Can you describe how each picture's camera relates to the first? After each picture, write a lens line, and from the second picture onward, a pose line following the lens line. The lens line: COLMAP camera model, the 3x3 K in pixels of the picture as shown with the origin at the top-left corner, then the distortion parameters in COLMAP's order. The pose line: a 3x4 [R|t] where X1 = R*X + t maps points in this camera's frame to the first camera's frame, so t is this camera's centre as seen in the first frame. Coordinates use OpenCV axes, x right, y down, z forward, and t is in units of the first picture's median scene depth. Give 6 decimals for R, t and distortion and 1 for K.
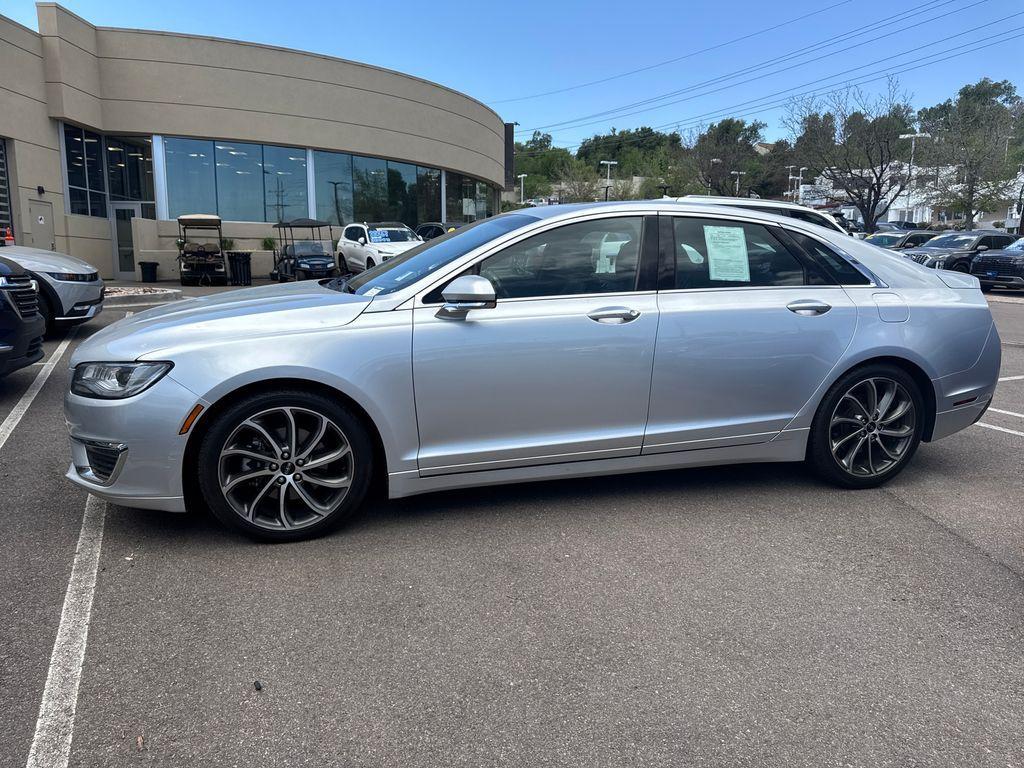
lens RADIAL K [[747.5, 0, 513.2], [0, 747.5, 387.4], [0, 0, 1]] dist [0.027998, -0.030691]
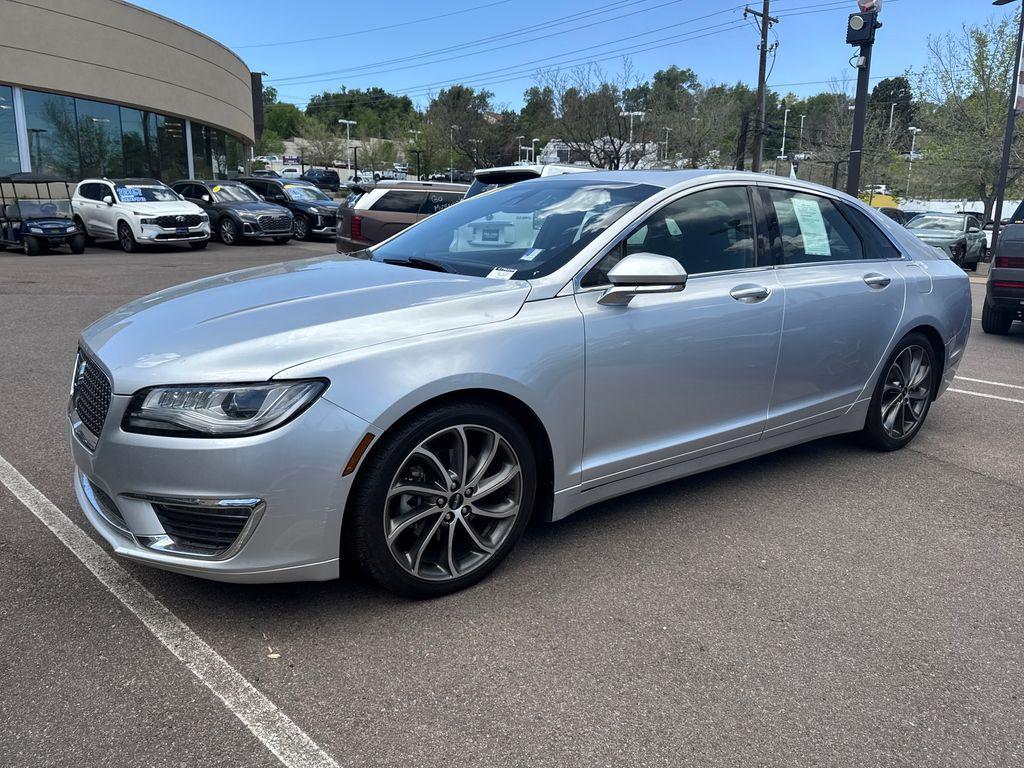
lens RADIAL K [[742.6, 0, 514.7], [0, 742.6, 382.5], [0, 0, 1]] dist [0.073392, -0.116611]
pose [[0.933744, -0.067409, 0.351538, -0.421273], [0.053375, 0.997348, 0.049472, -0.043528], [-0.353941, -0.027431, 0.934865, 0.204493]]
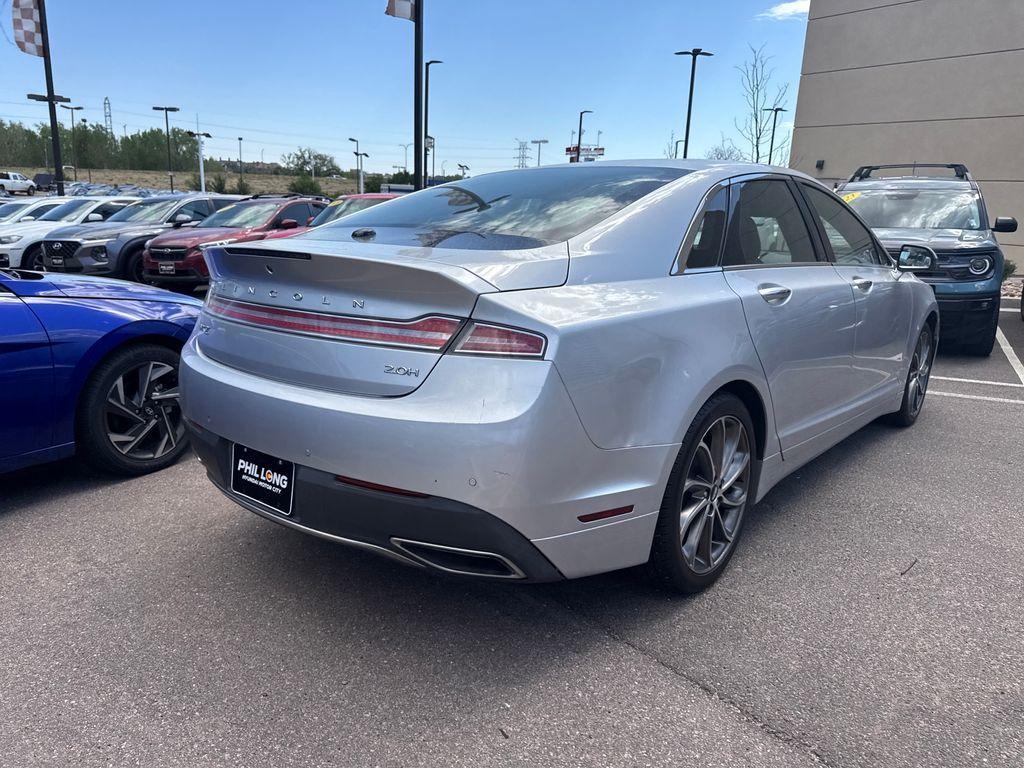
lens RADIAL K [[752.0, 0, 516.3], [0, 752.0, 389.0], [0, 0, 1]] dist [0.024128, -0.029428]
pose [[0.812532, -0.115312, 0.571398, -0.756891], [0.082414, 0.993117, 0.083224, -0.070521], [-0.577062, -0.020531, 0.816442, 0.387143]]
